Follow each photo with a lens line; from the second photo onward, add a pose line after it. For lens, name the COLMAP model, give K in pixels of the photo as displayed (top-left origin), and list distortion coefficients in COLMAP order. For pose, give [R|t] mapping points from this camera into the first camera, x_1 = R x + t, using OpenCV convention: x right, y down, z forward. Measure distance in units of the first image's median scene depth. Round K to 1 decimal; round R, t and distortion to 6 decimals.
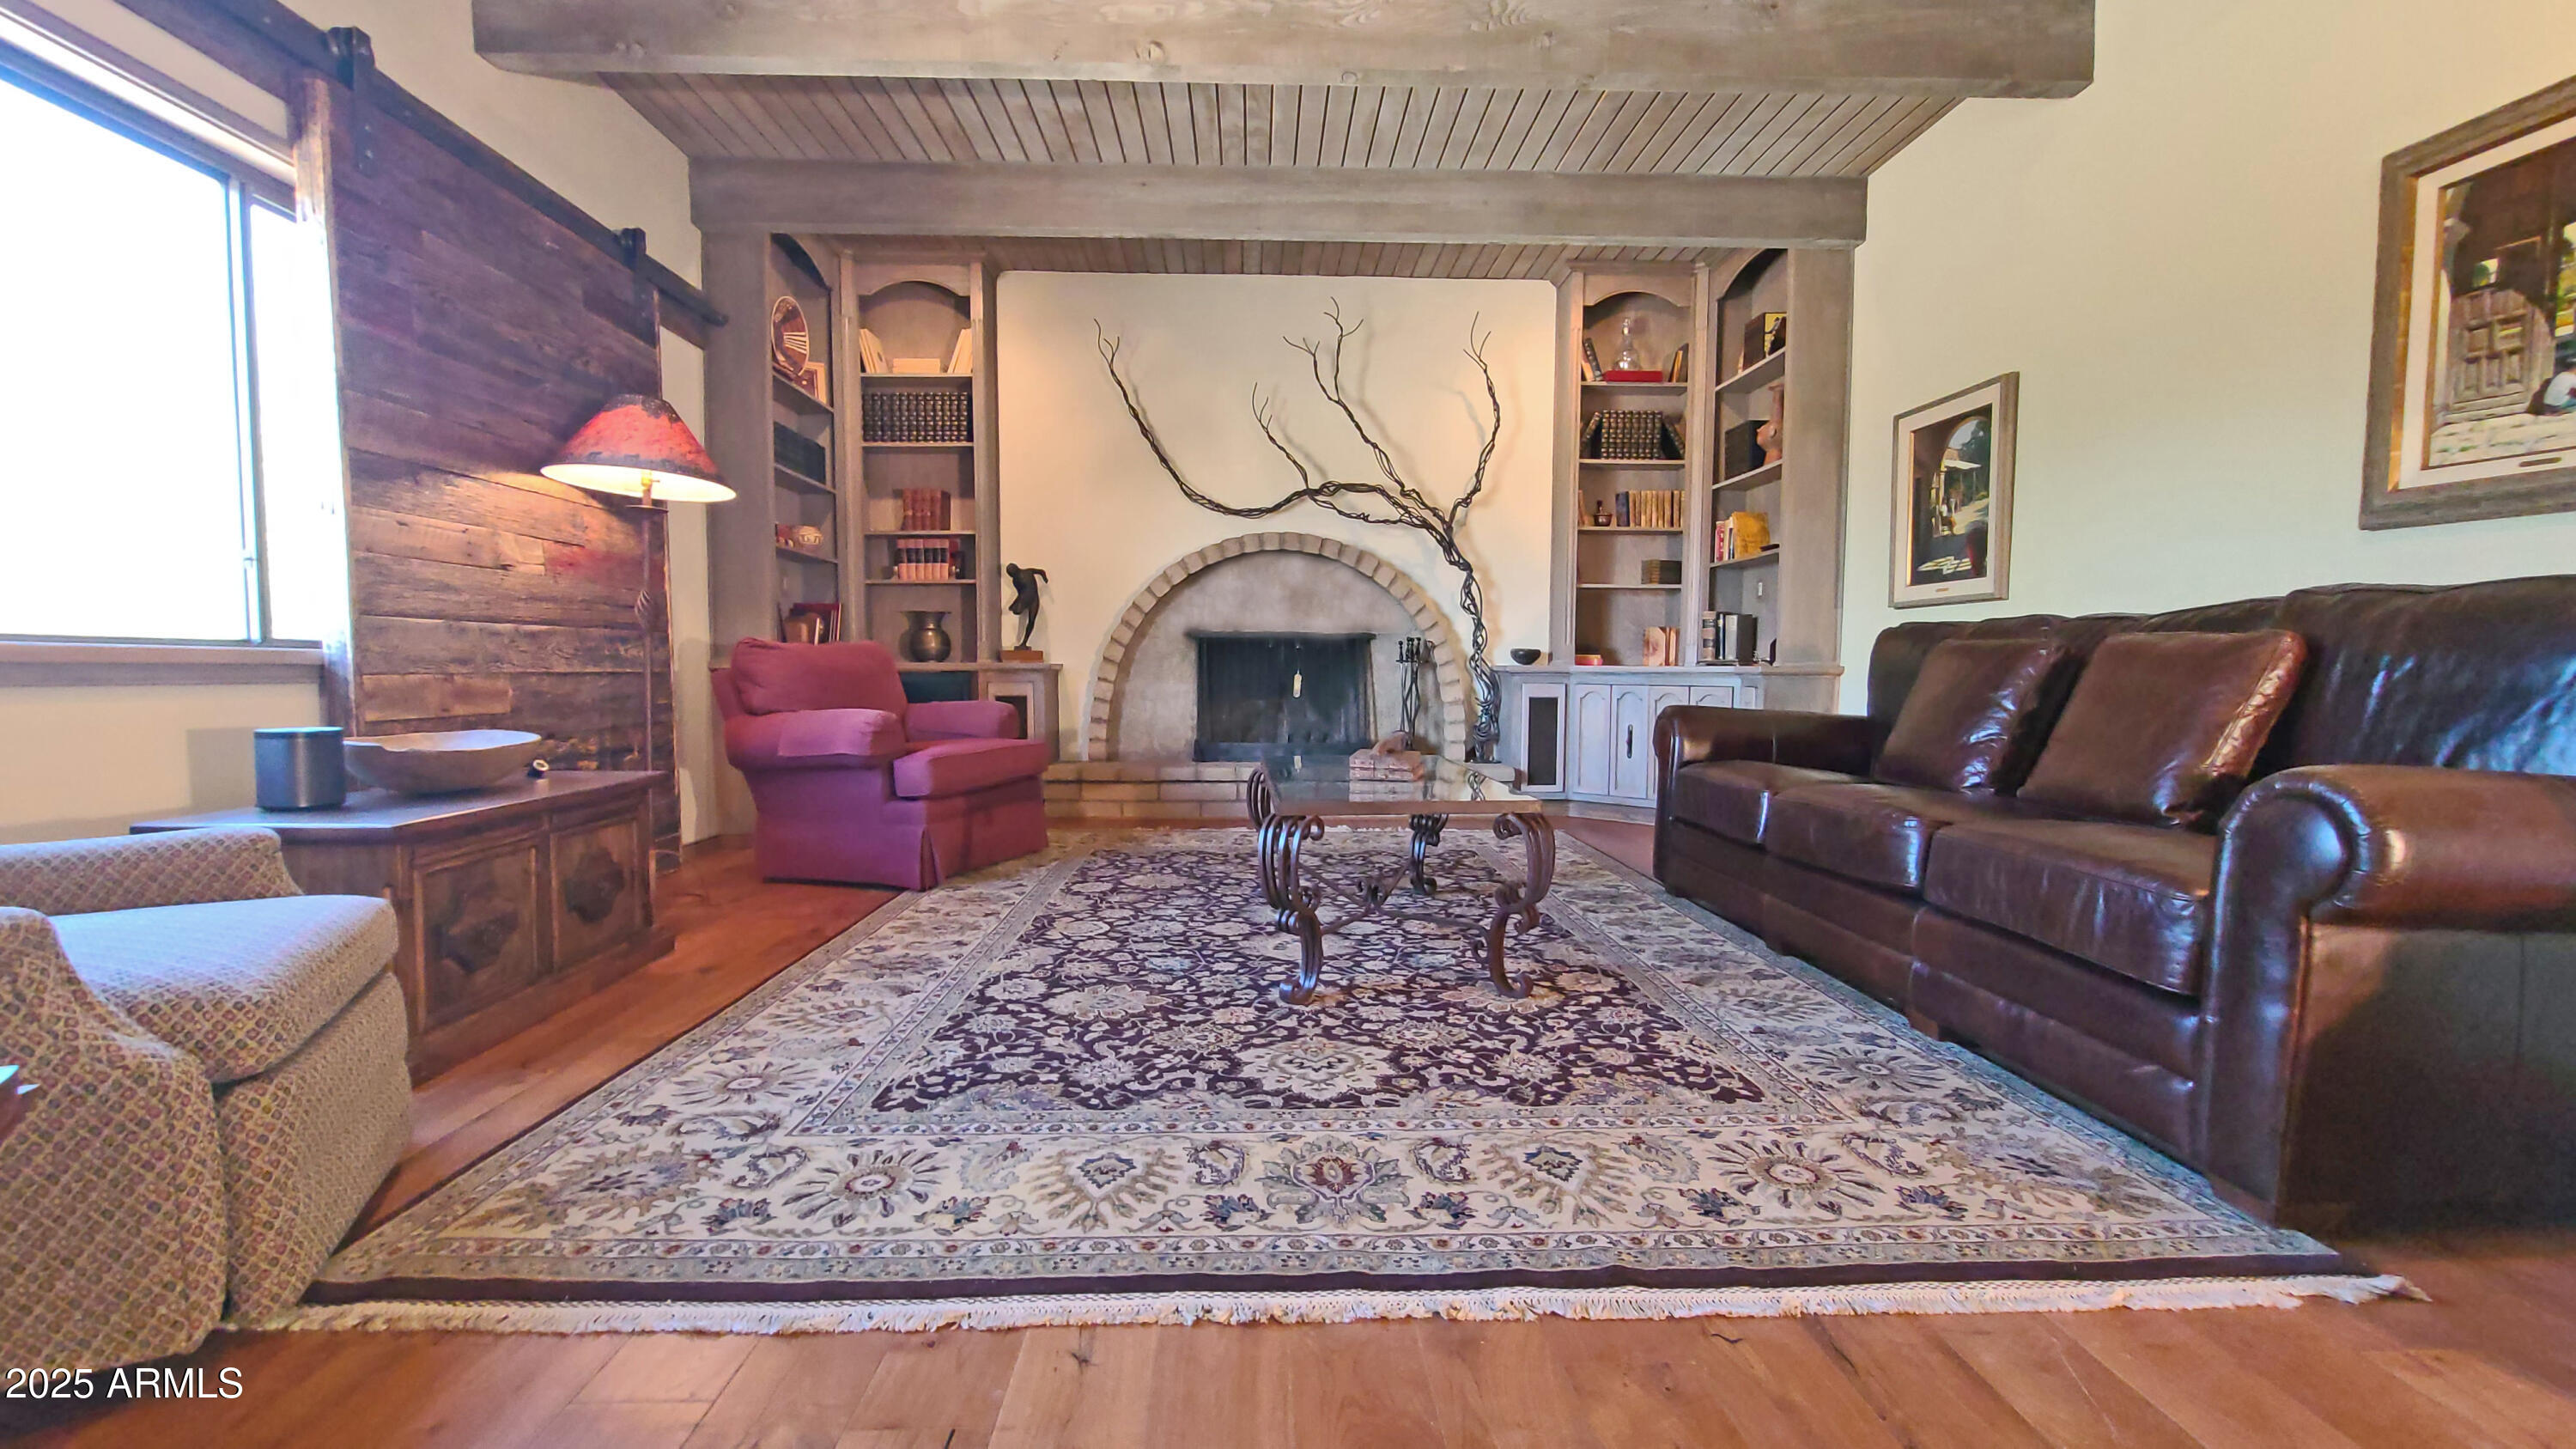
lens RADIAL K [[1059.7, 0, 1298.4], [0, 1059.7, 736.3], [0, 0, 1]] dist [-0.002818, -0.001237]
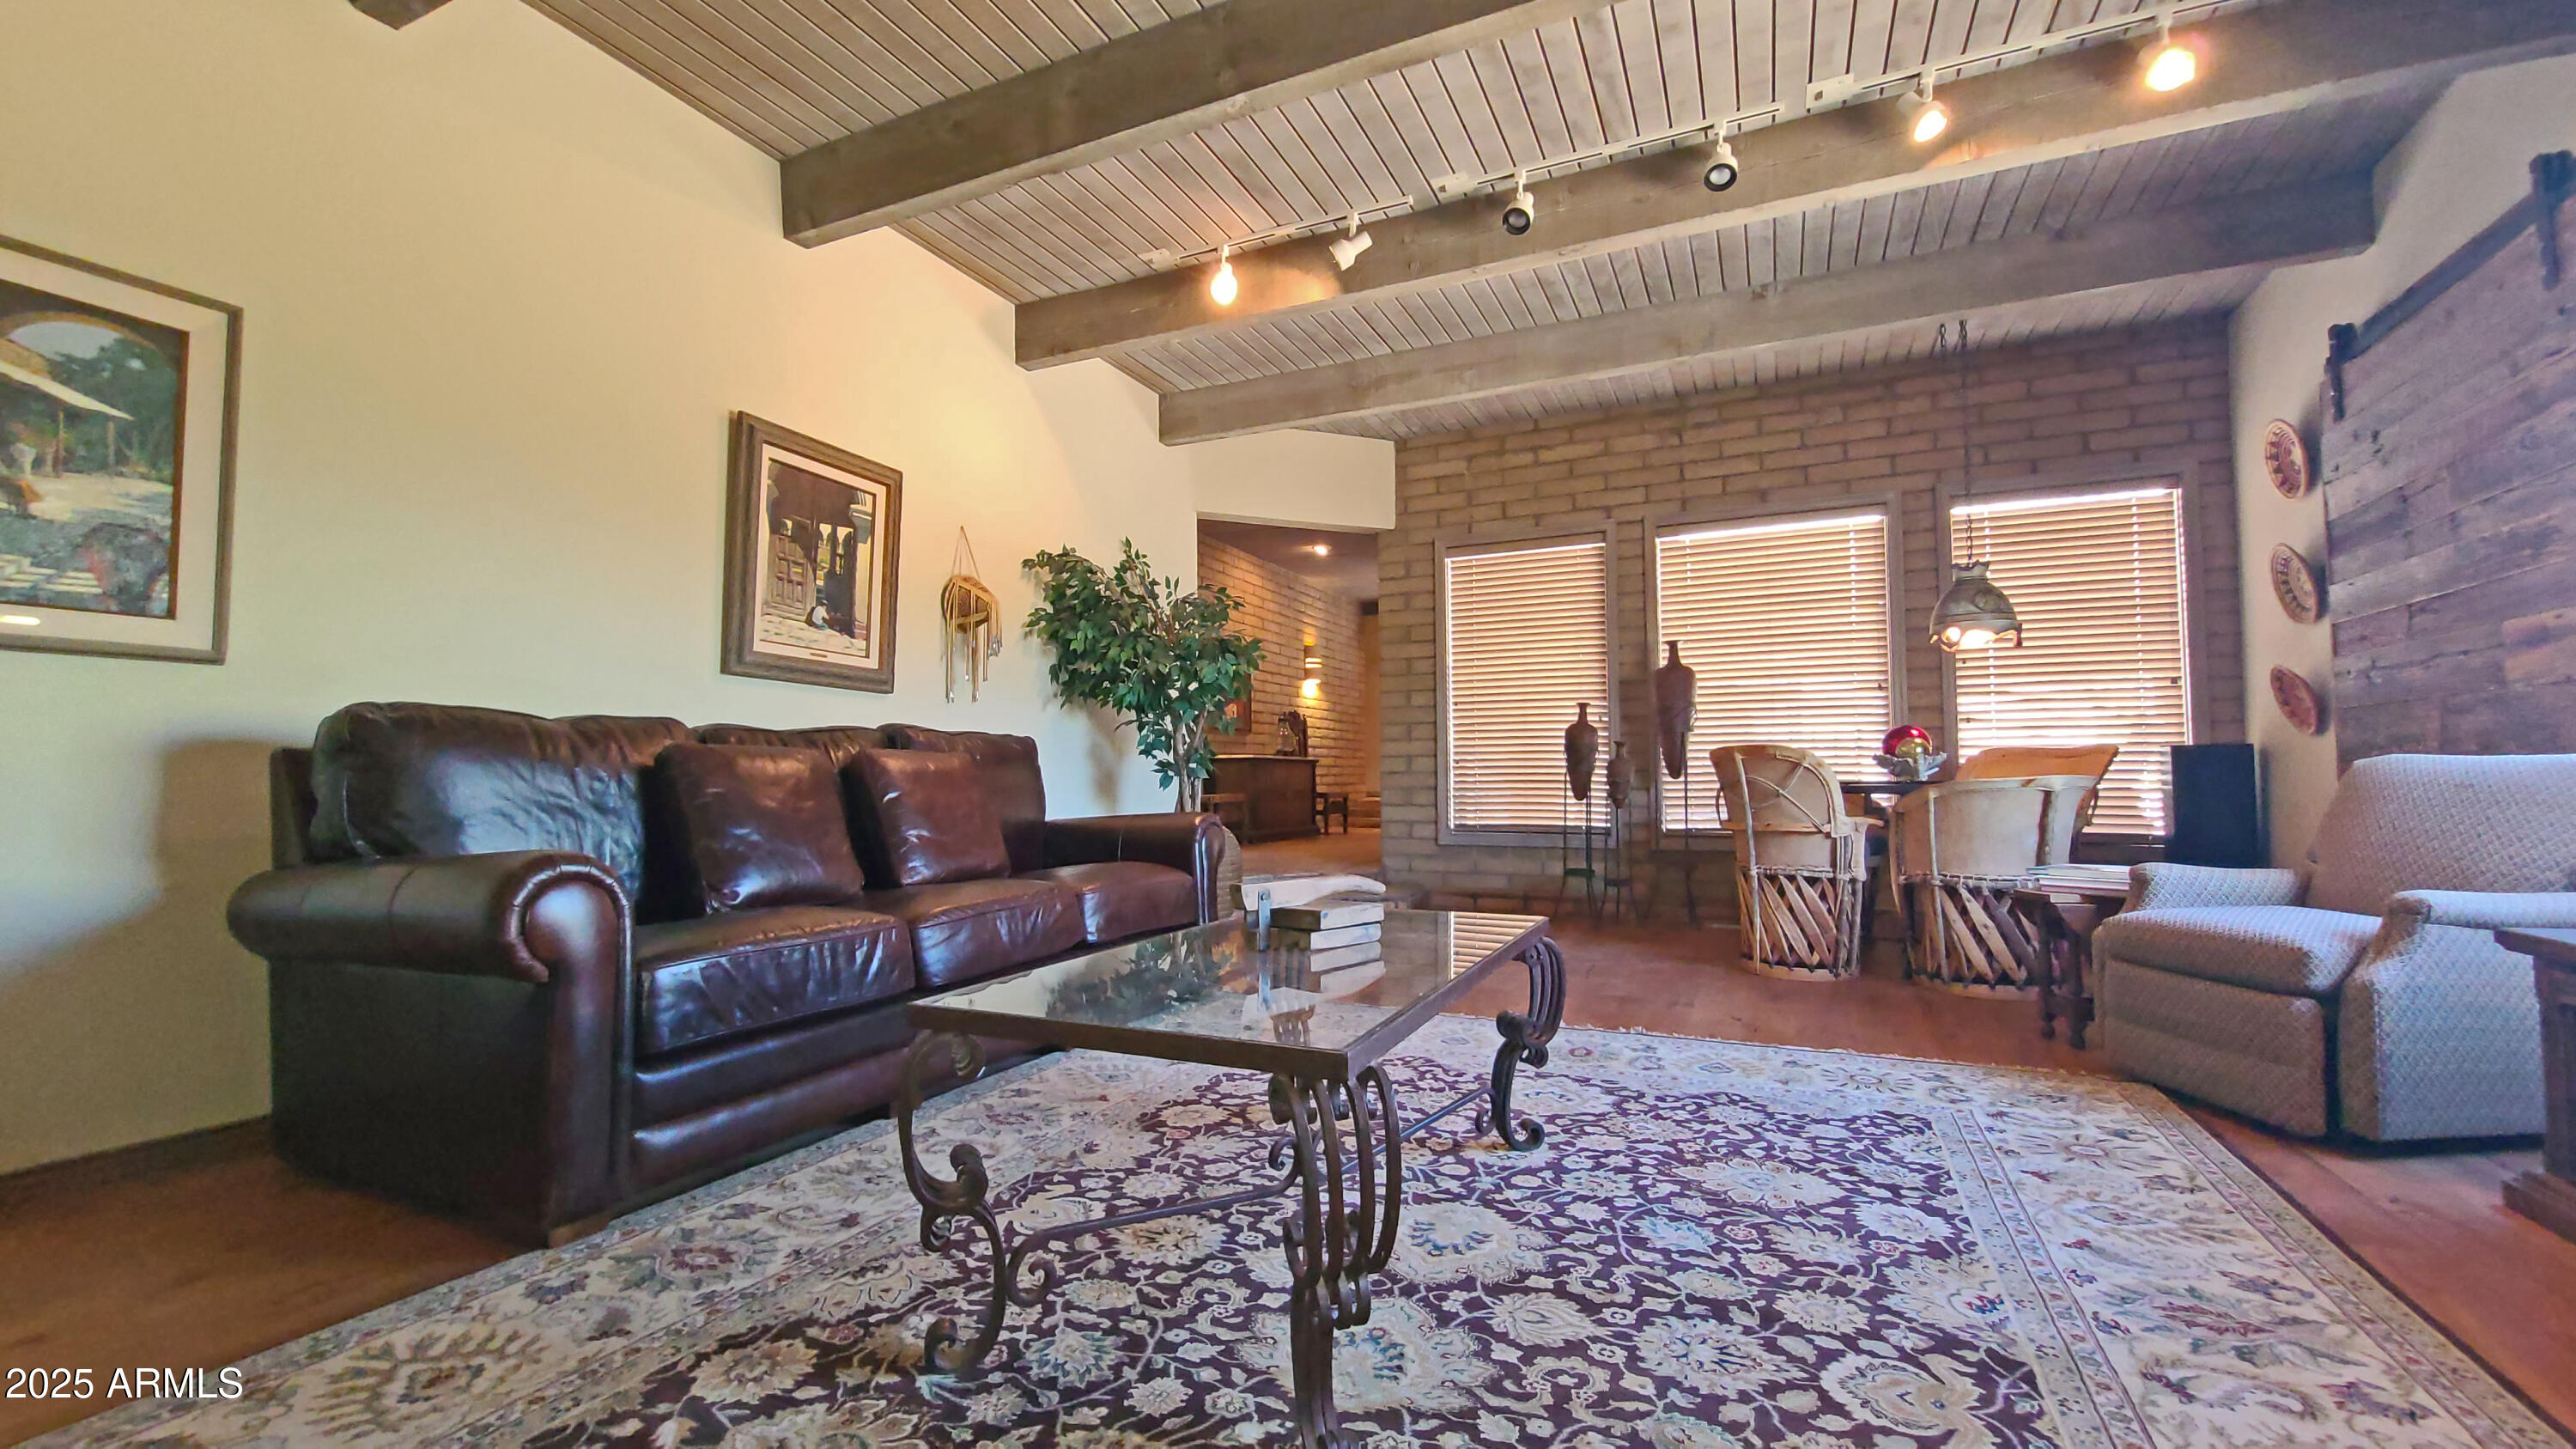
lens RADIAL K [[1059.7, 0, 1279.5], [0, 1059.7, 726.0], [0, 0, 1]] dist [-0.002818, -0.001237]
pose [[-0.885587, 0.025185, 0.463790, -0.230280], [0.033355, 0.999399, 0.009420, -0.112042], [-0.463274, 0.023812, -0.885895, 1.789169]]
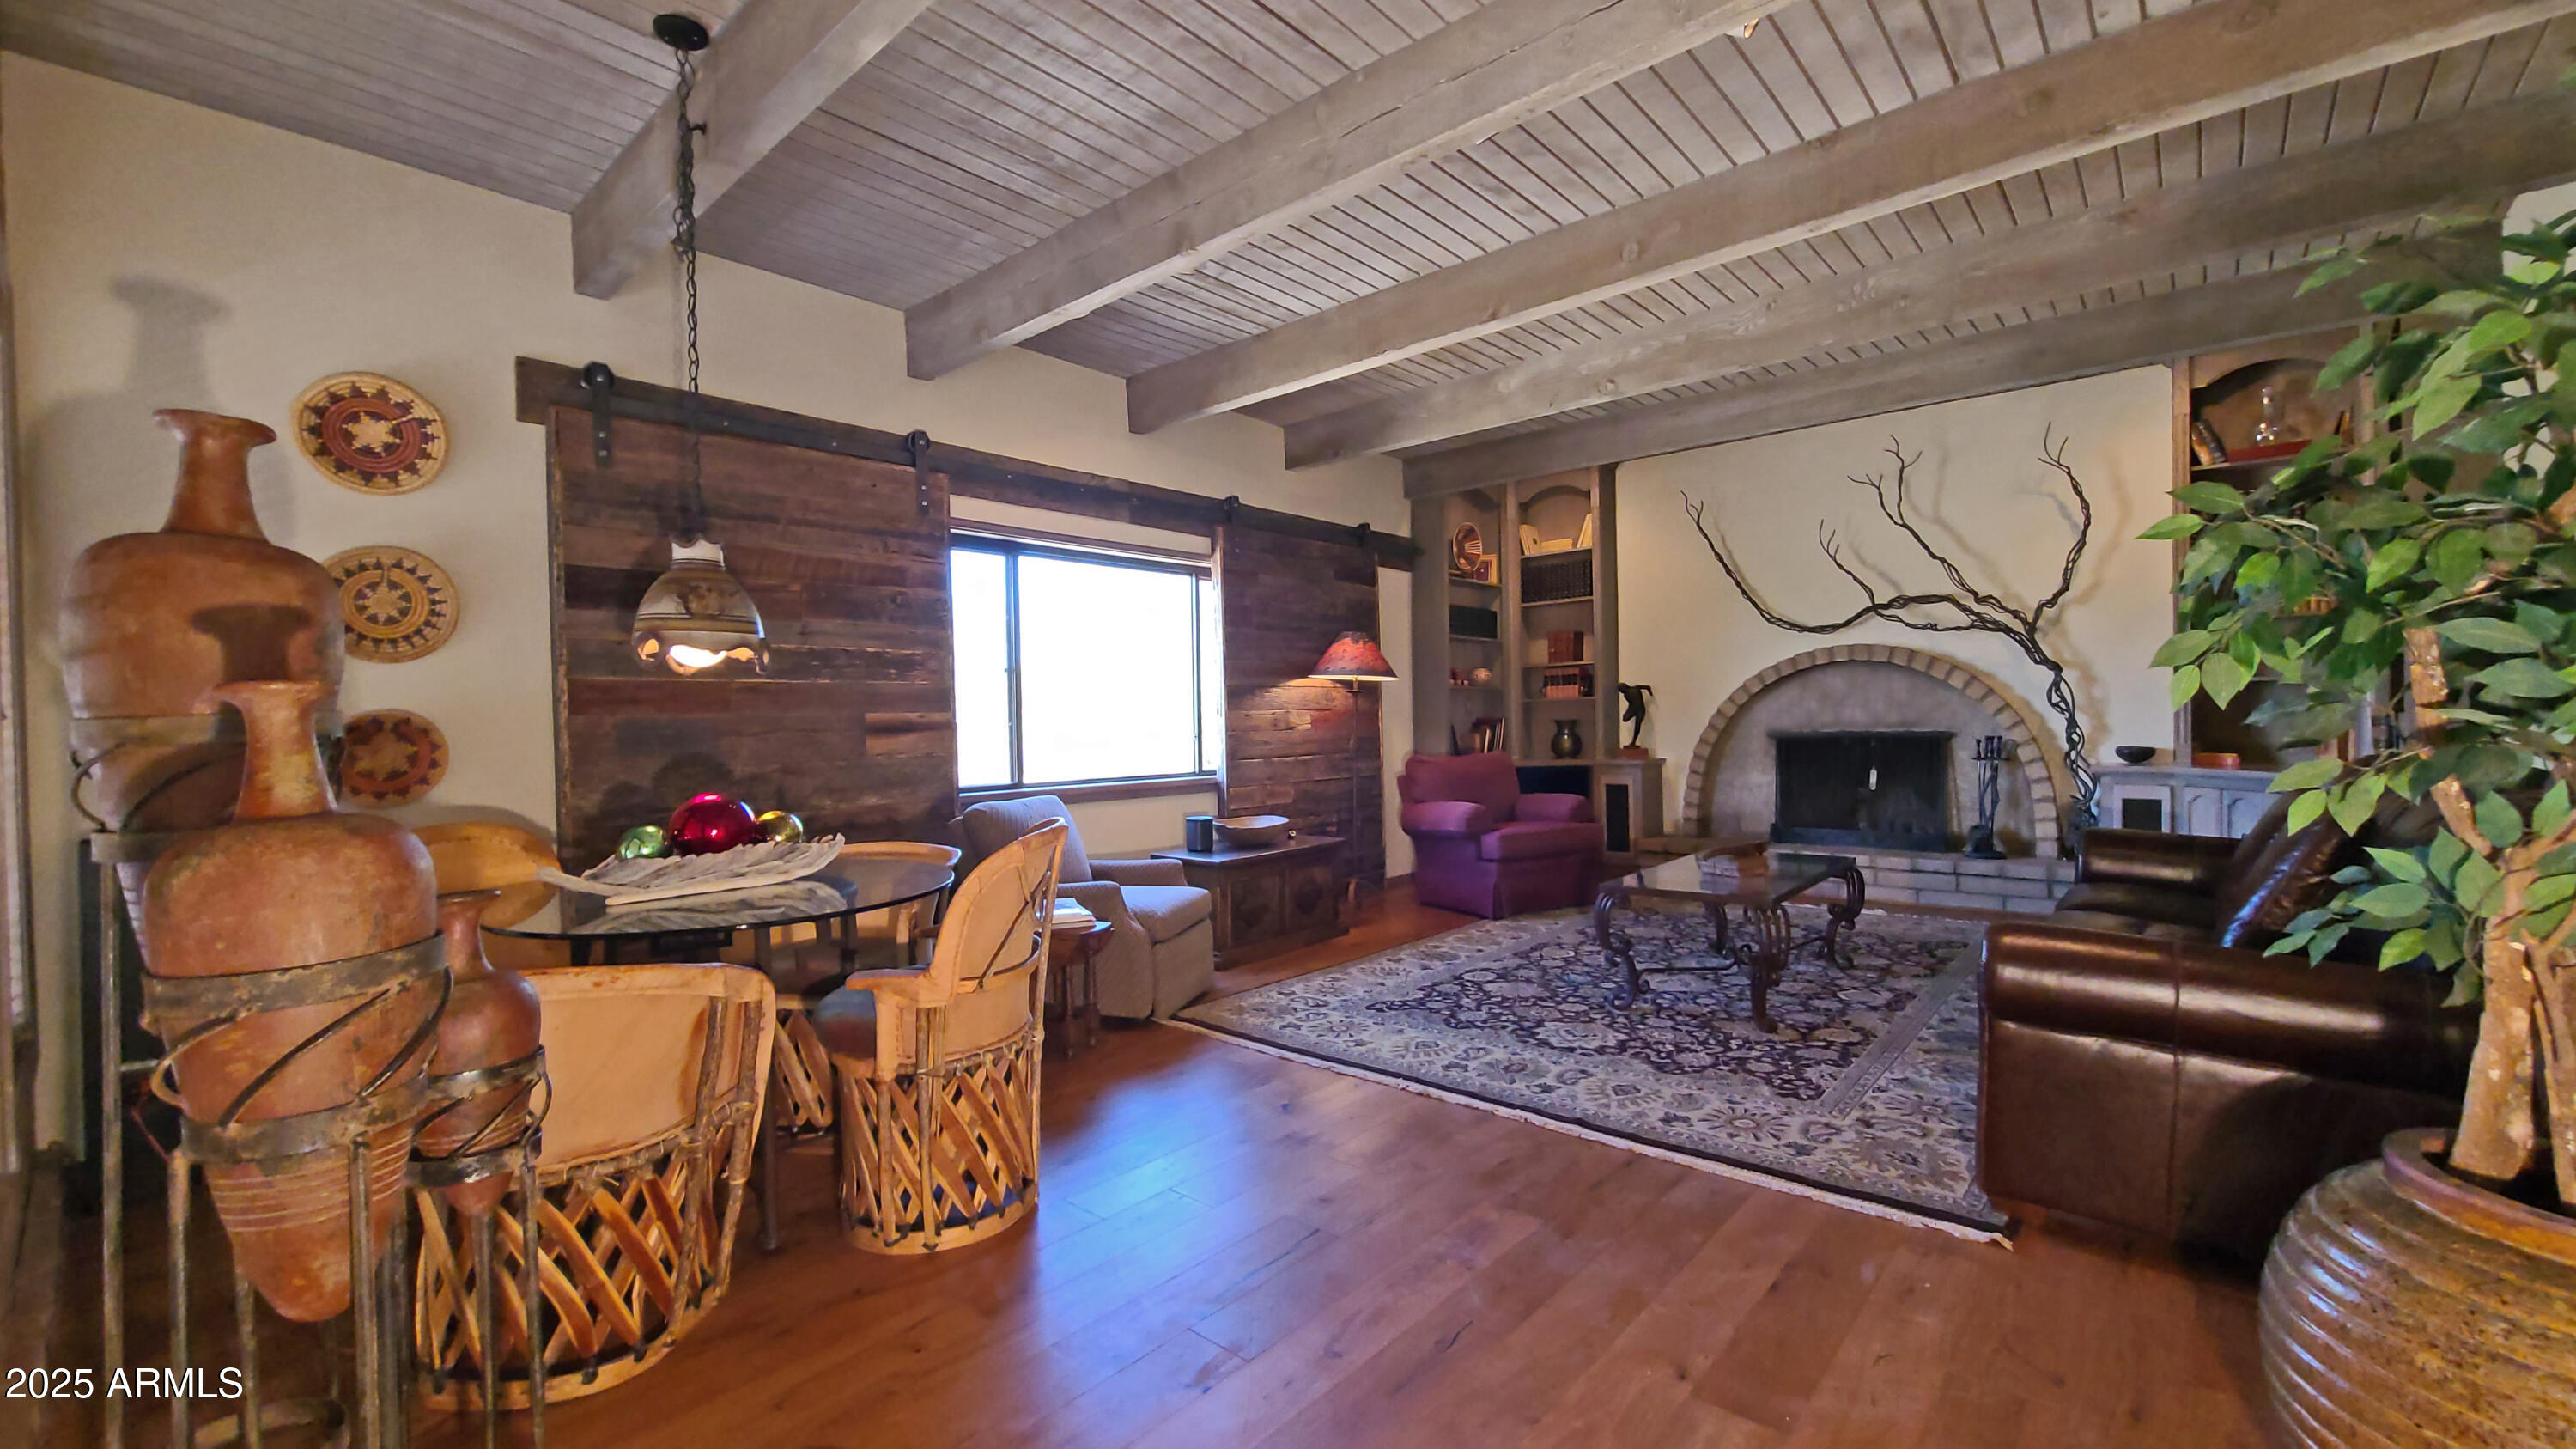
lens RADIAL K [[1059.7, 0, 1268.2], [0, 1059.7, 740.8], [0, 0, 1]] dist [-0.002818, -0.001237]
pose [[0.714346, -0.004376, -0.699779, 0.716084], [-0.021504, 0.999371, -0.028201, -0.096746], [0.699462, 0.035193, 0.713802, -0.521423]]
